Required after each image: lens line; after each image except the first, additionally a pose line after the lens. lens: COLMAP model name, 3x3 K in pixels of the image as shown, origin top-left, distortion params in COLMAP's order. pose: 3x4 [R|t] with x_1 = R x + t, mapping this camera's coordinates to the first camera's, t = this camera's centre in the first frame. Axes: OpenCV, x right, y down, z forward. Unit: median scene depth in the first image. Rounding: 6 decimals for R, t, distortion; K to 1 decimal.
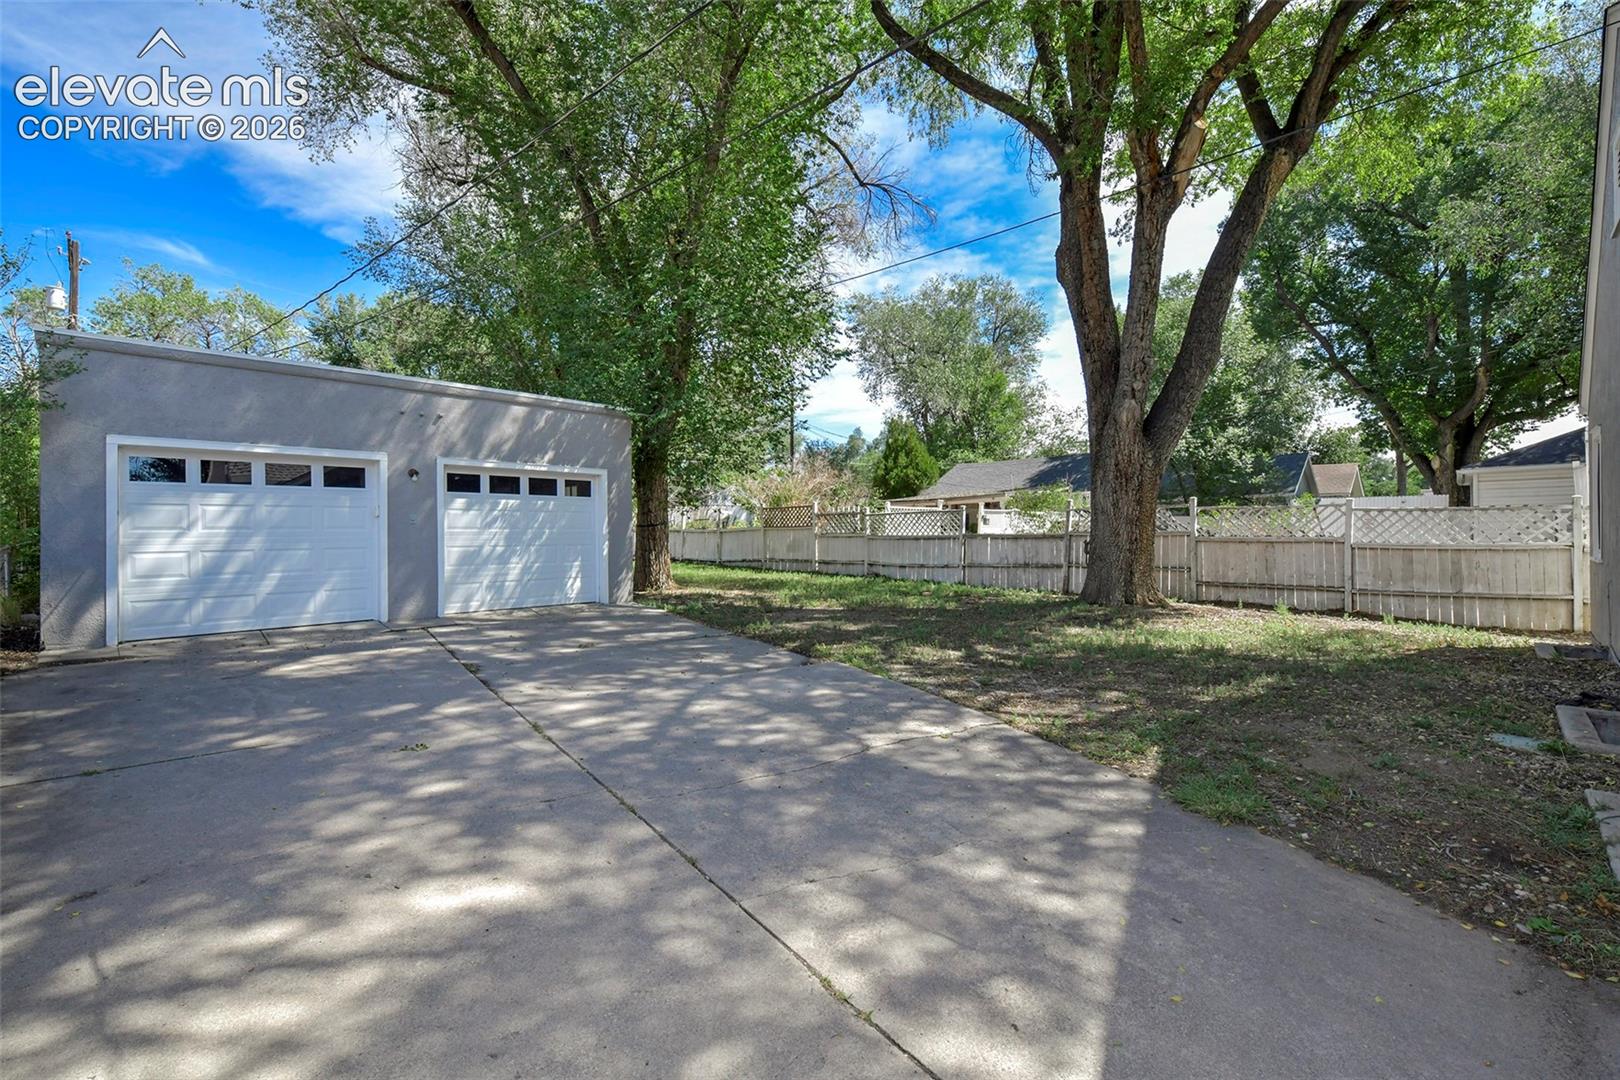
lens RADIAL K [[682.0, 0, 810.0], [0, 682.0, 540.0], [0, 0, 1]] dist [-0.001135, -0.000757]
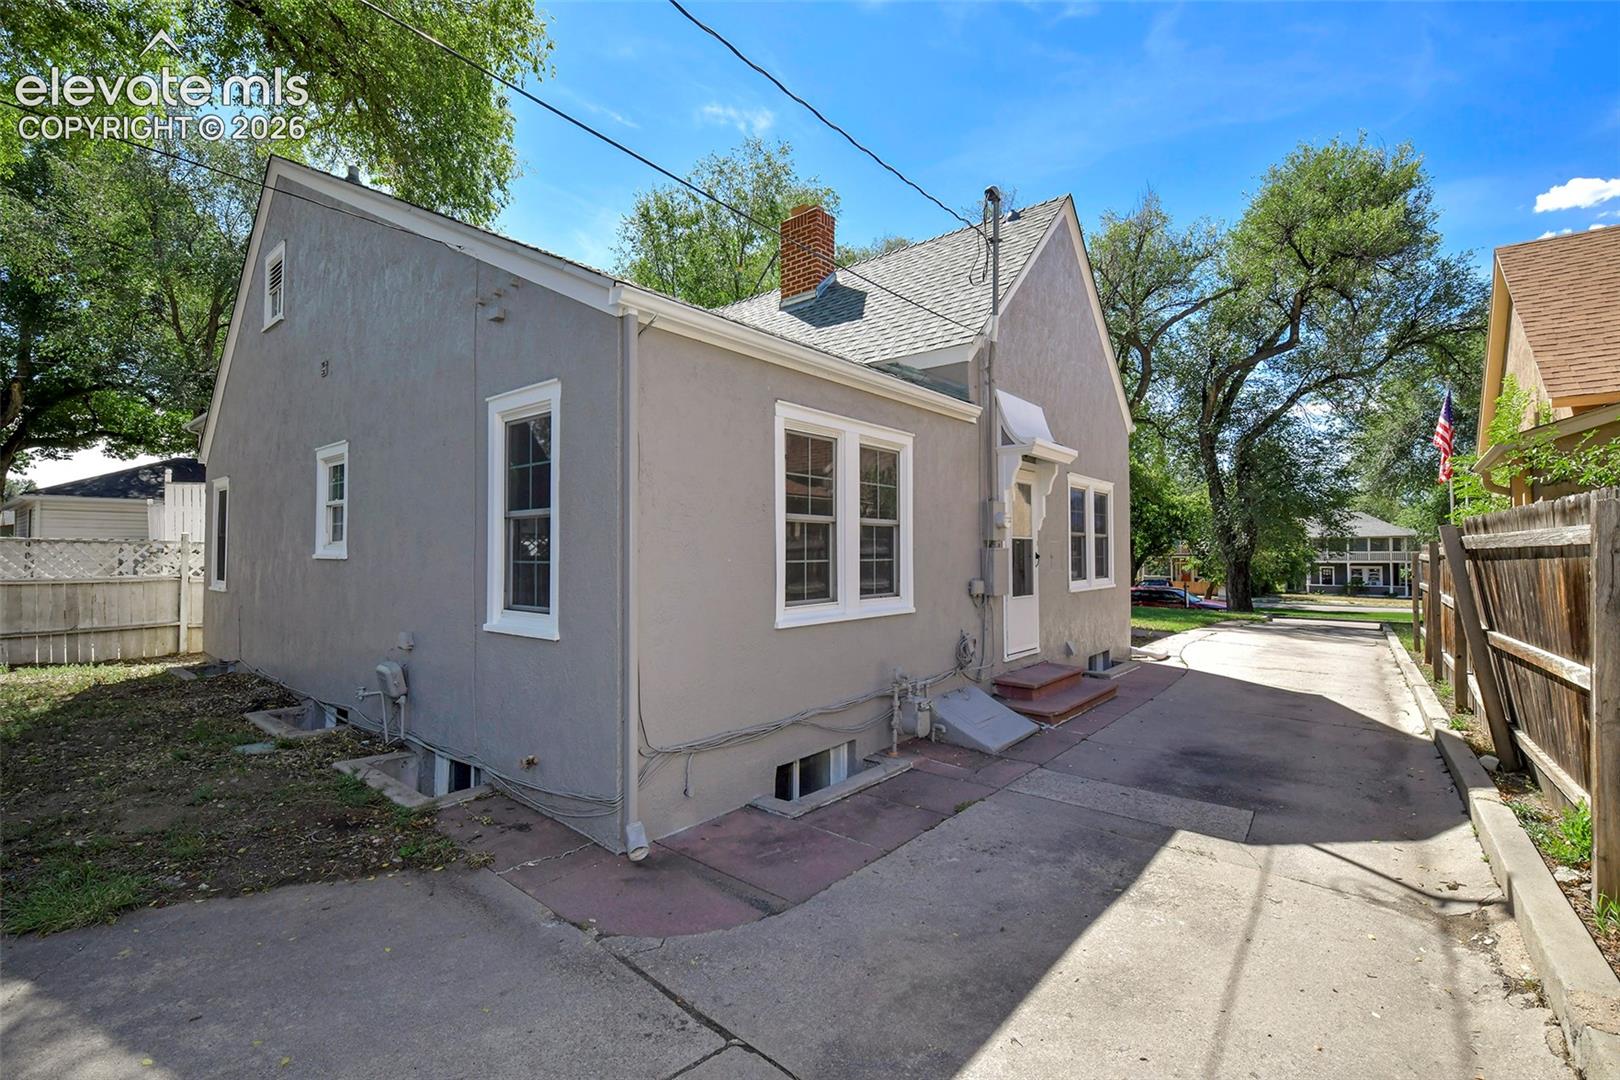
lens RADIAL K [[702.5, 0, 810.0], [0, 702.5, 540.0], [0, 0, 1]] dist [-0.011076, -0.000163]
pose [[-0.094137, 0.029979, 0.995108, -0.336760], [0.011749, 0.999510, -0.029000, -0.020447], [-0.995490, 0.008962, -0.094443, 0.213288]]
